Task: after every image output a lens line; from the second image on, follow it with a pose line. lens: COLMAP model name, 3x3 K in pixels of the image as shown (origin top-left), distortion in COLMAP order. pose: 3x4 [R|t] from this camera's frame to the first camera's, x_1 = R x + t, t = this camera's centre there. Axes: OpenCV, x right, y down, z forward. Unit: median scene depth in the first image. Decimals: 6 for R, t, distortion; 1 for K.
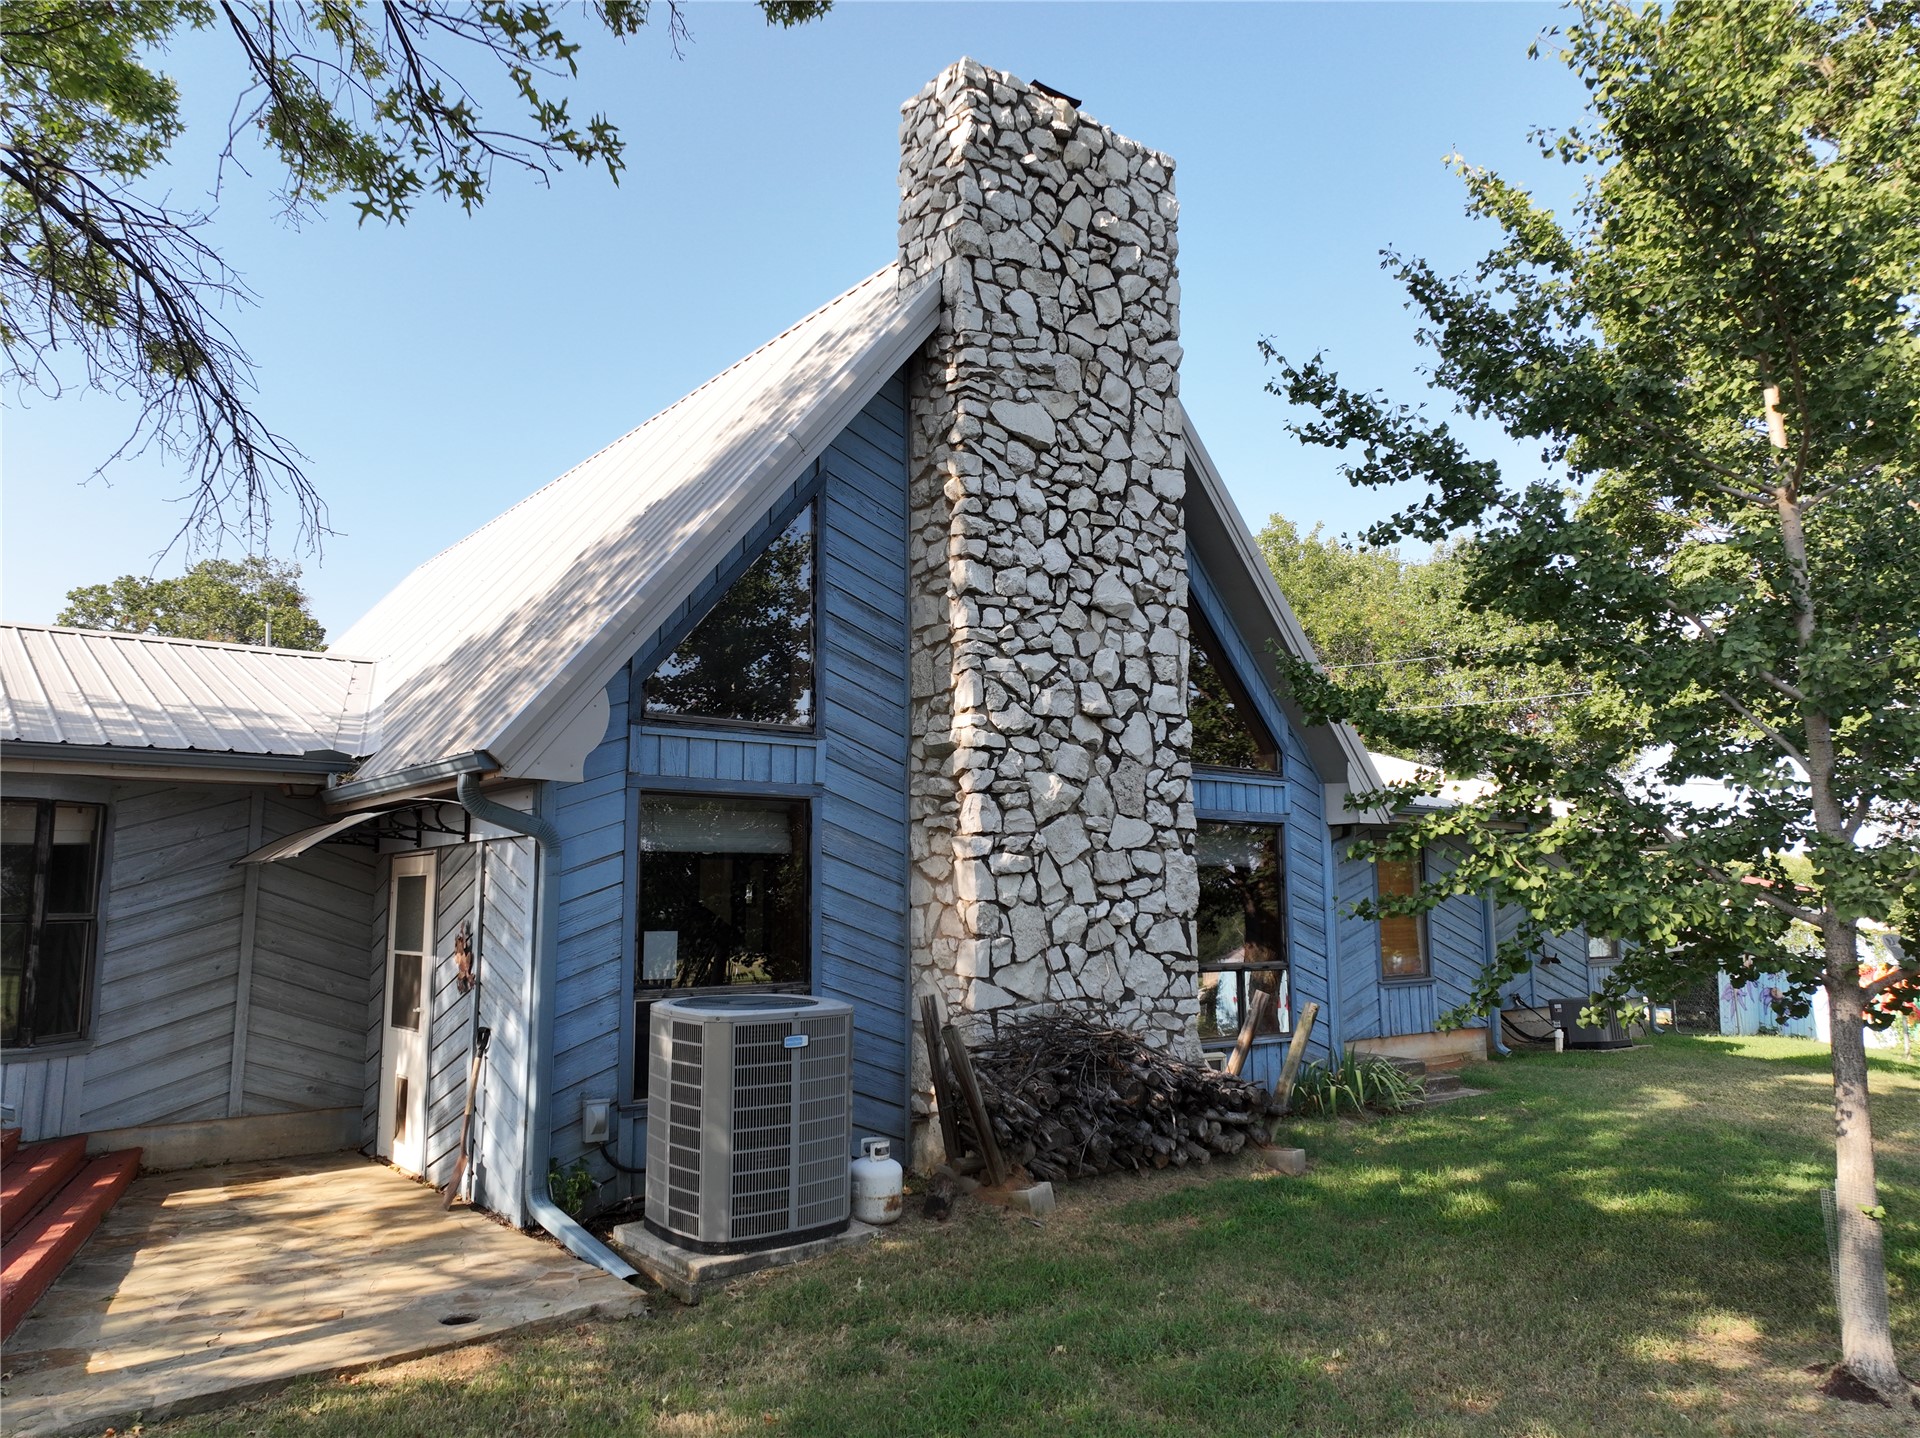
lens RADIAL K [[1321.6, 0, 960.0], [0, 1321.6, 719.0], [0, 0, 1]] dist [-0.003514, -0.000567]
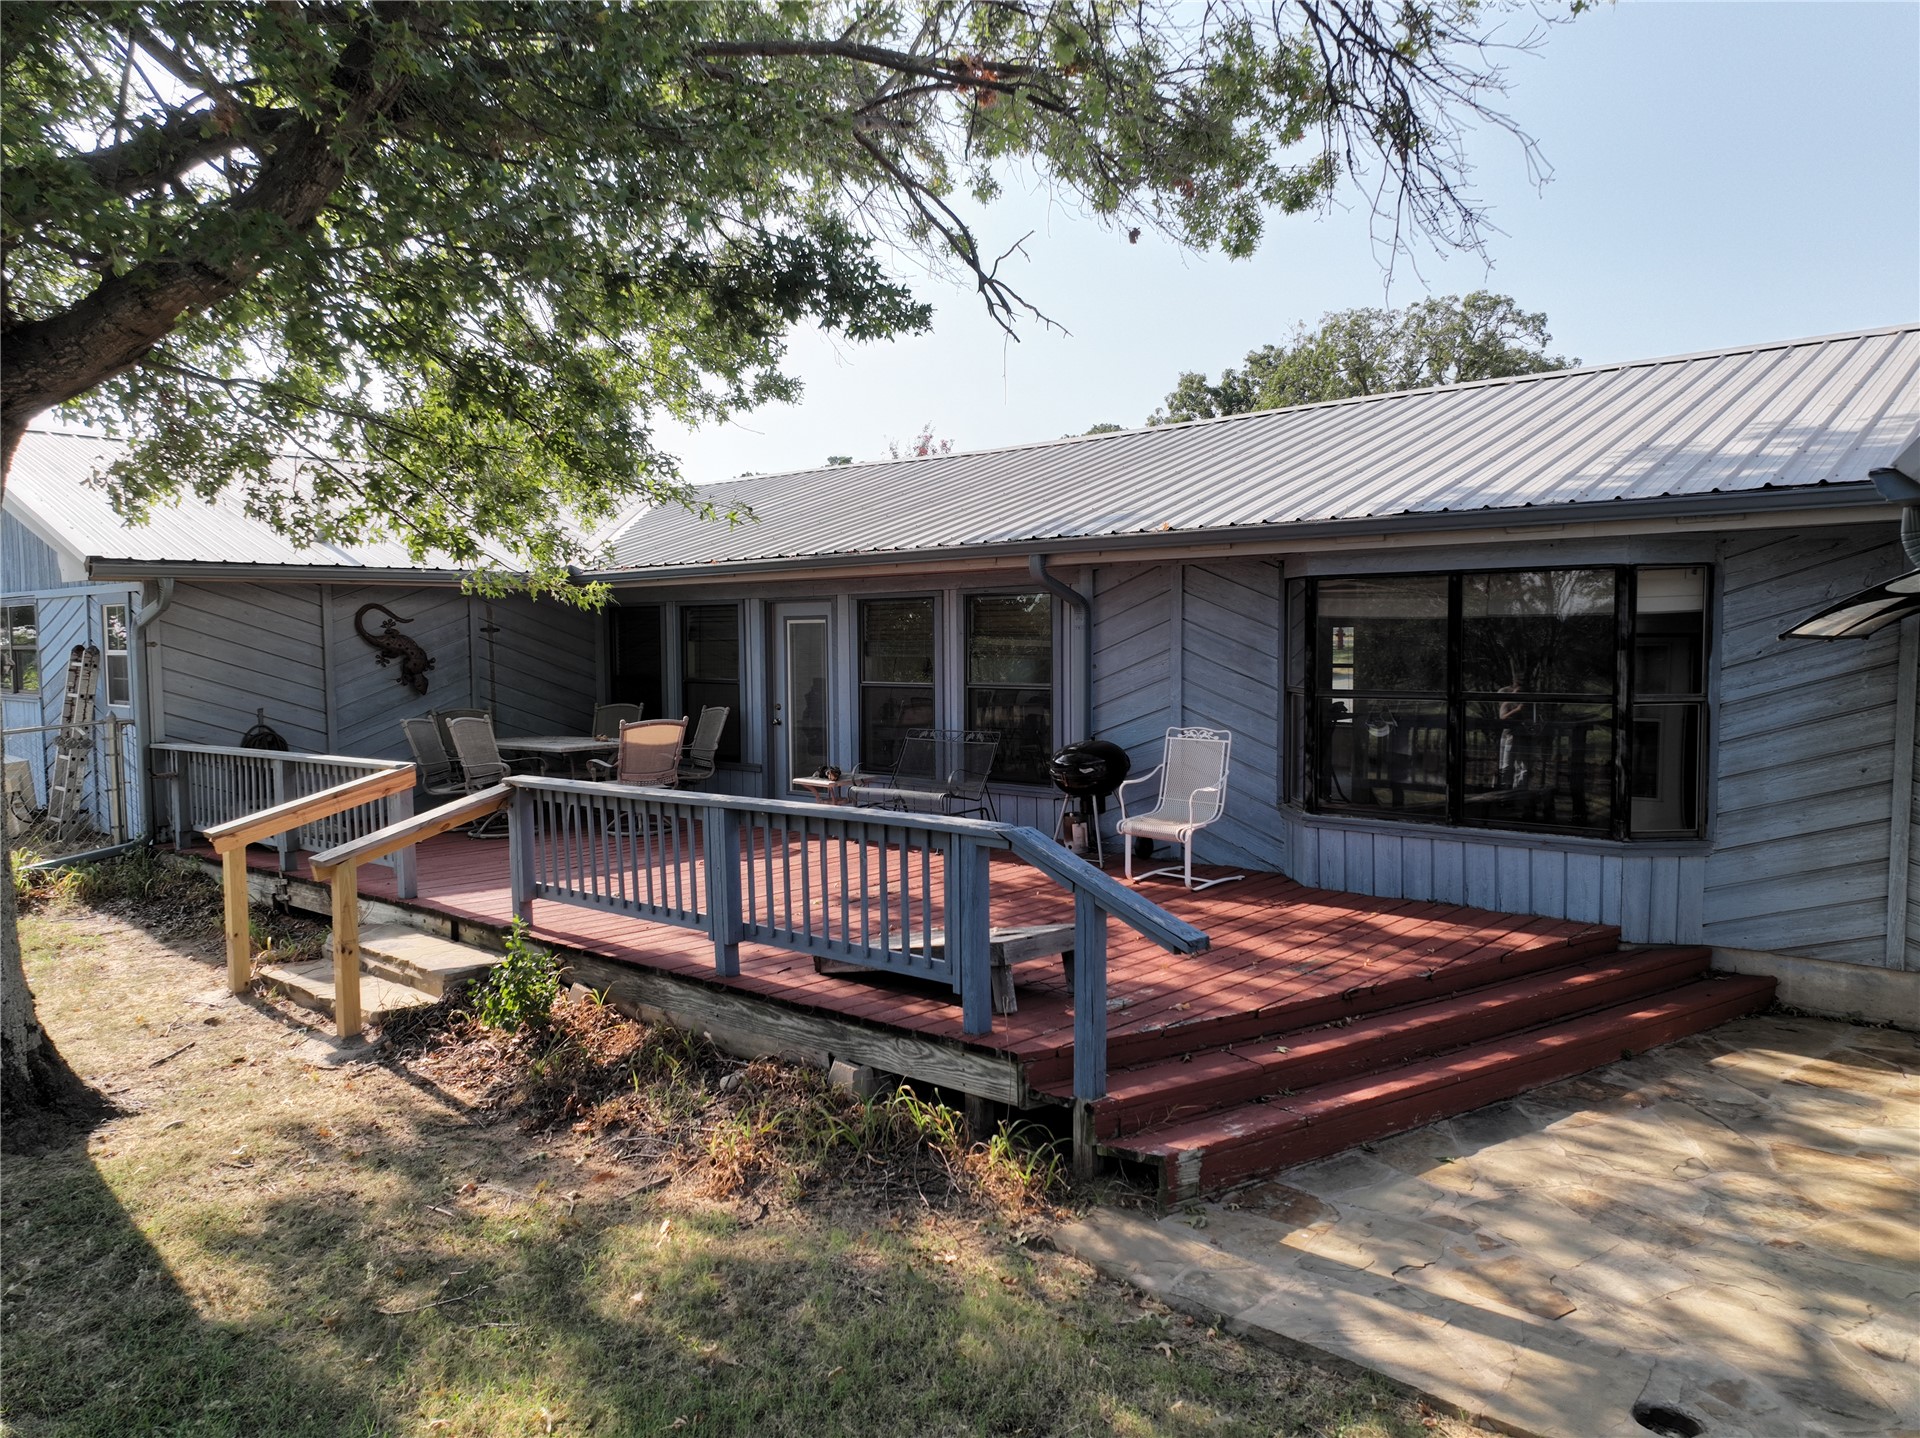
lens RADIAL K [[1321.6, 0, 960.0], [0, 1321.6, 719.0], [0, 0, 1]] dist [-0.003514, -0.000567]
pose [[0.181229, 0.065078, -0.981285, 0.083037], [0.138065, 0.986242, 0.090905, 0.020583], [0.973701, -0.151956, 0.169751, 0.386754]]
